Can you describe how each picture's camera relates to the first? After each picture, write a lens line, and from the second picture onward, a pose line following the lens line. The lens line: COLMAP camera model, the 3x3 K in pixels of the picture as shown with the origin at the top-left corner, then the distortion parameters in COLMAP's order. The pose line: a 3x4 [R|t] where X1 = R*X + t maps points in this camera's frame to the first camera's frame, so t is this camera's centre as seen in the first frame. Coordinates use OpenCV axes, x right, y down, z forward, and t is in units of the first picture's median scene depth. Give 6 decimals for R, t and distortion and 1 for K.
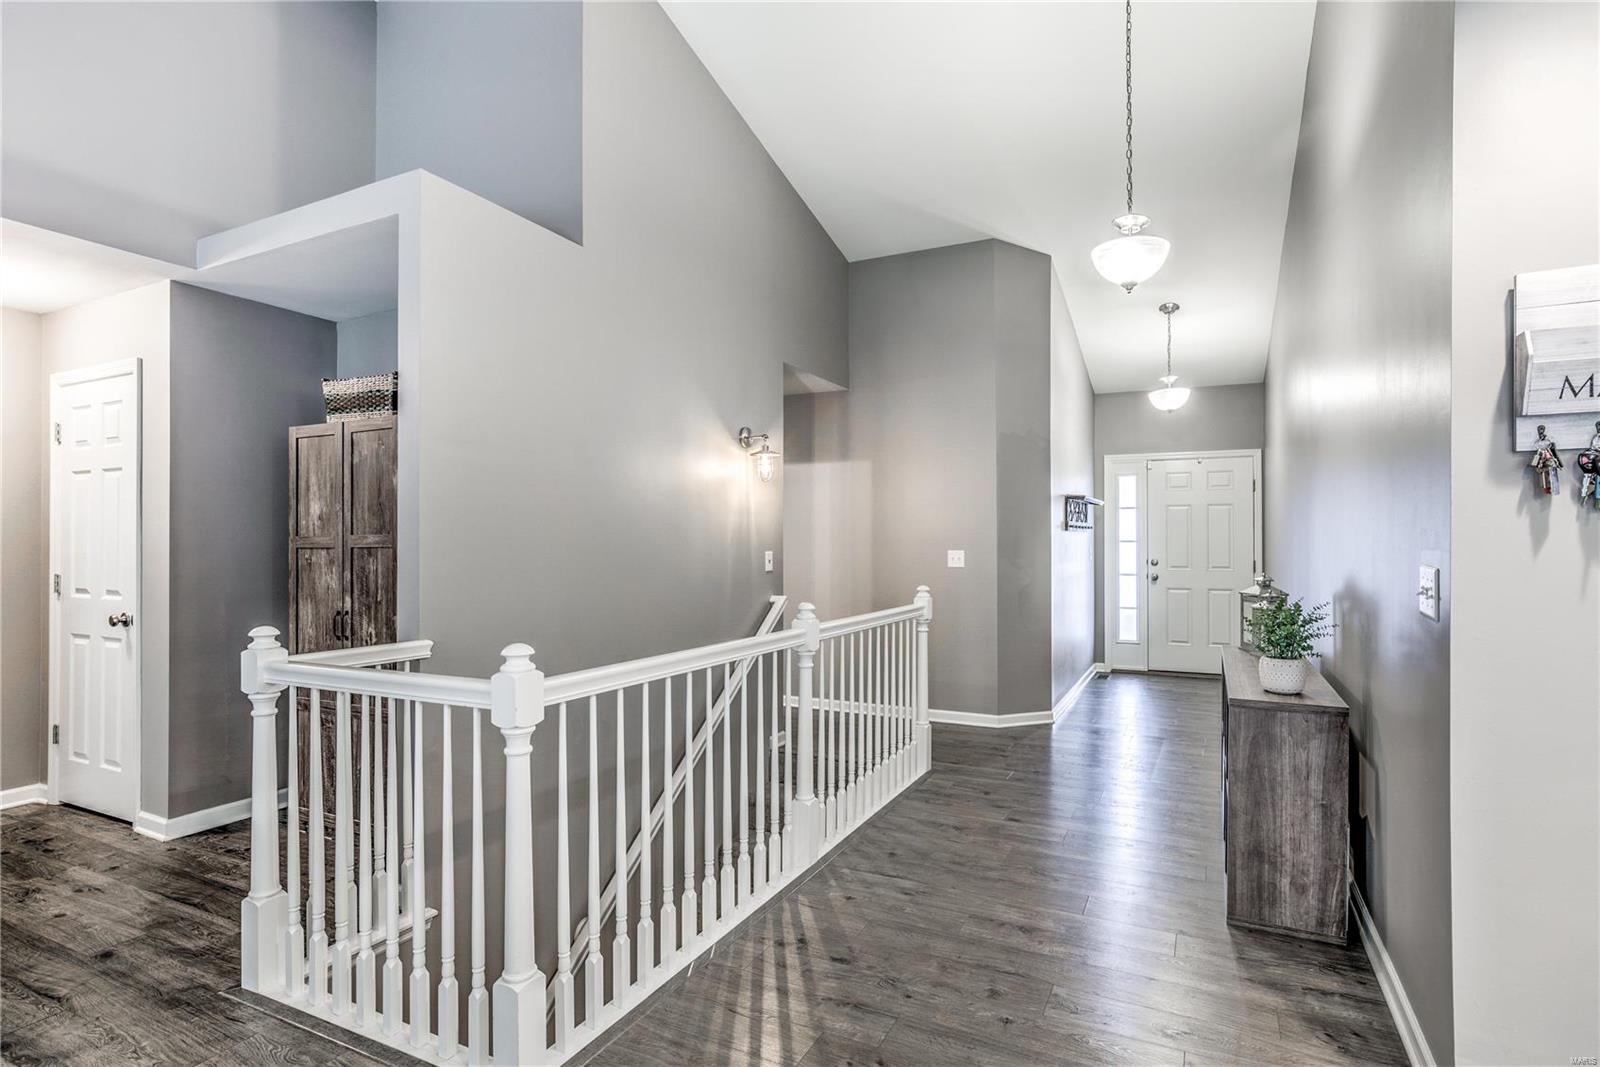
lens RADIAL K [[767.2, 0, 853.5], [0, 767.2, 537.8], [0, 0, 1]] dist [-0.004013, -0.000412]
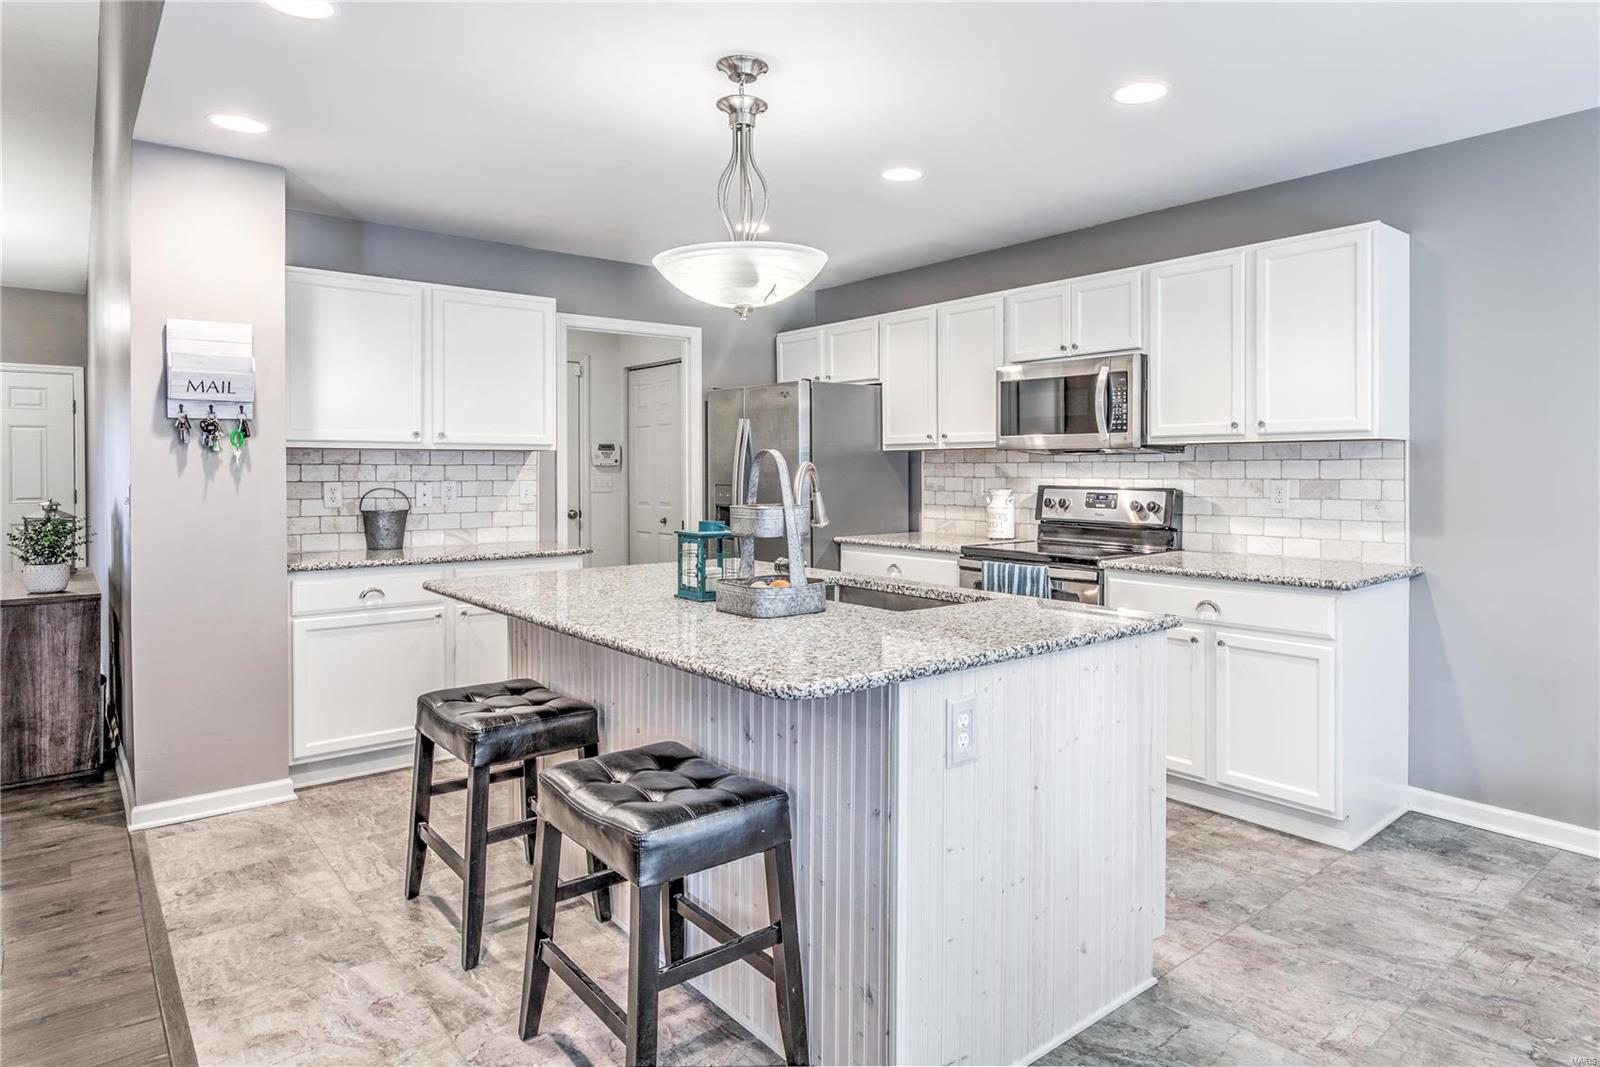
lens RADIAL K [[928.9, 0, 872.9], [0, 928.9, 477.9], [0, 0, 1]] dist [0.003135, 0.004446]
pose [[0.405943, -0.009782, 0.913846, -0.278809], [-0.002814, 0.999925, 0.011953, -0.001994], [-0.913894, -0.007423, 0.405885, -0.853881]]
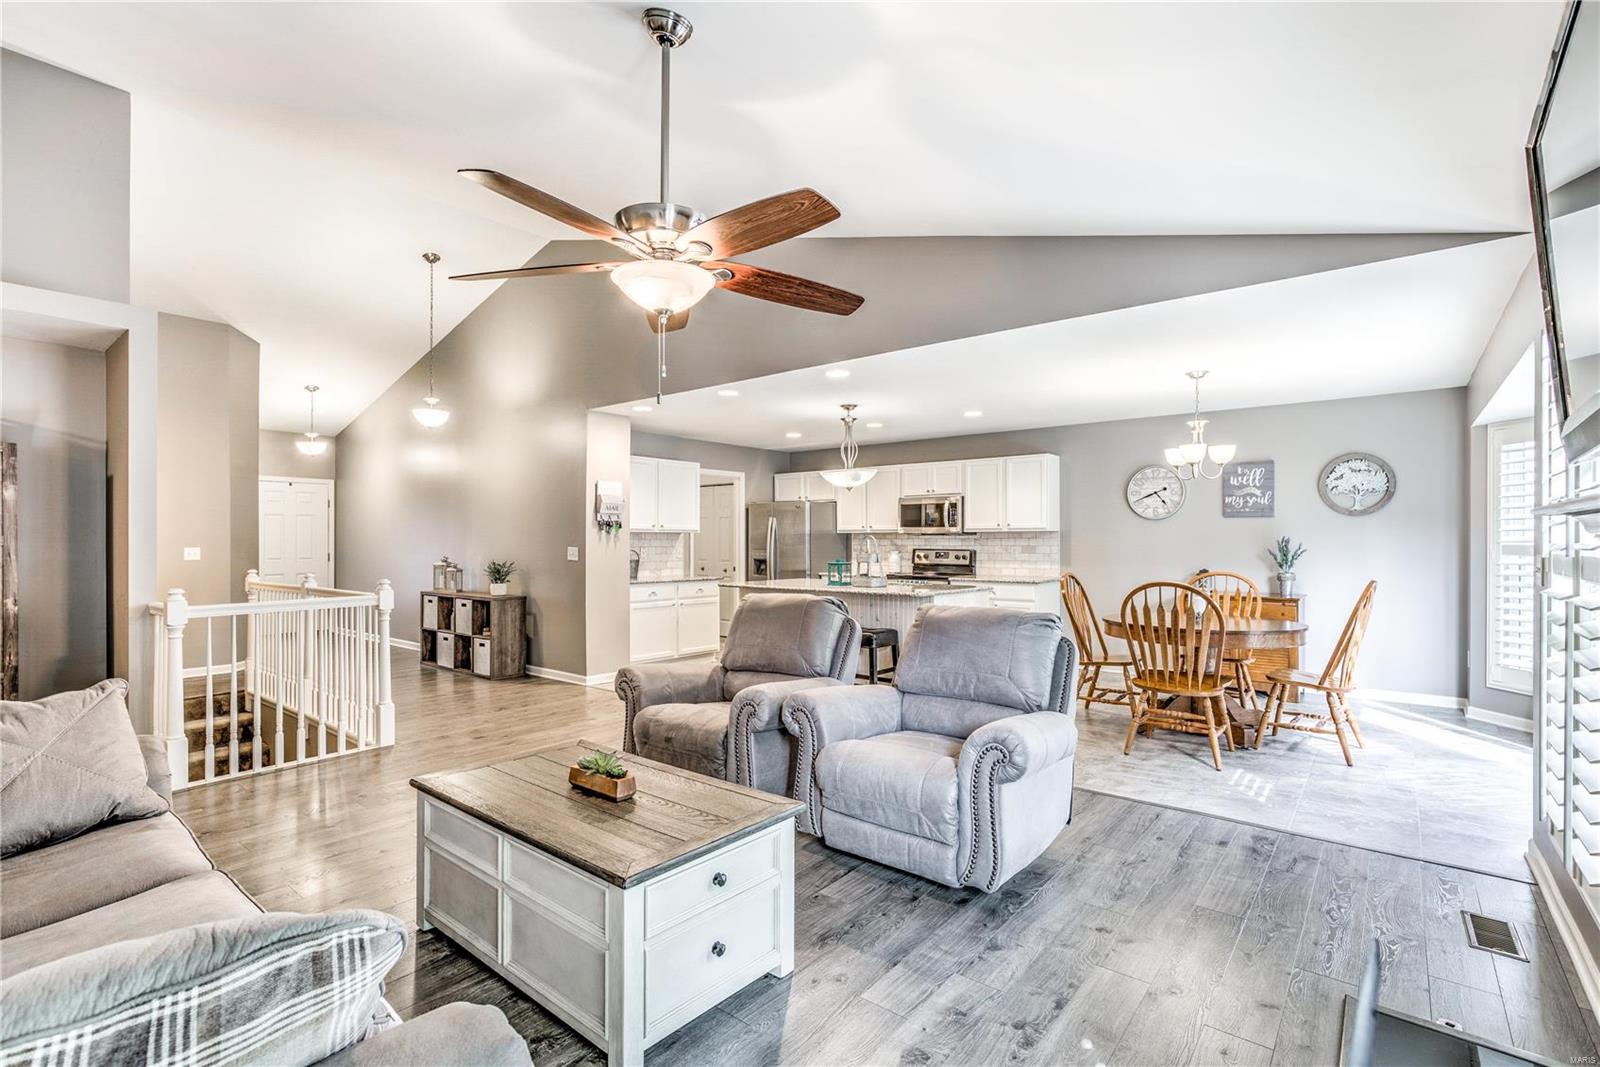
lens RADIAL K [[738.7, 0, 809.3], [0, 738.7, 537.4], [0, 0, 1]] dist [-0.004857, -0.000147]
pose [[0.242972, 0.005959, 0.970015, -1.847461], [-0.004403, 0.999978, -0.005040, 0.000938], [-0.970023, -0.003046, 0.242993, -0.763243]]
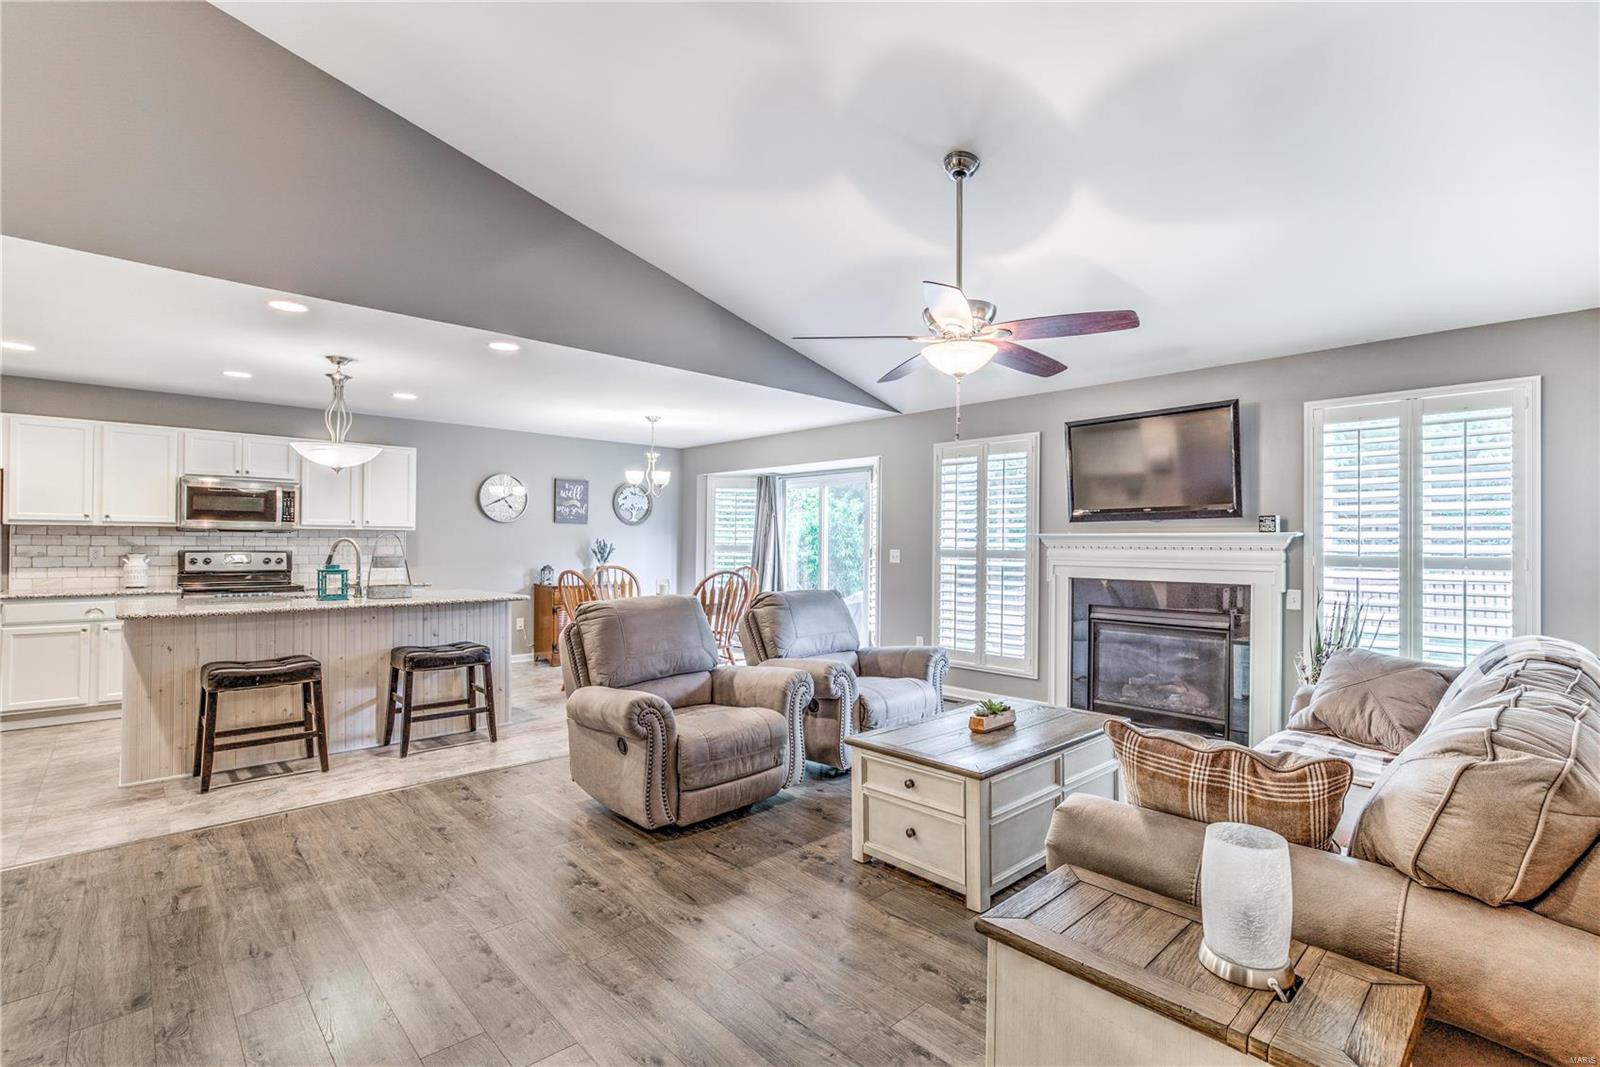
lens RADIAL K [[738.7, 0, 809.3], [0, 738.7, 537.4], [0, 0, 1]] dist [-0.004857, -0.000147]
pose [[-0.927091, -0.001262, 0.374834, -1.178817], [-0.006747, 0.999888, -0.013322, 0.009791], [-0.374775, -0.014880, -0.926996, 1.016605]]
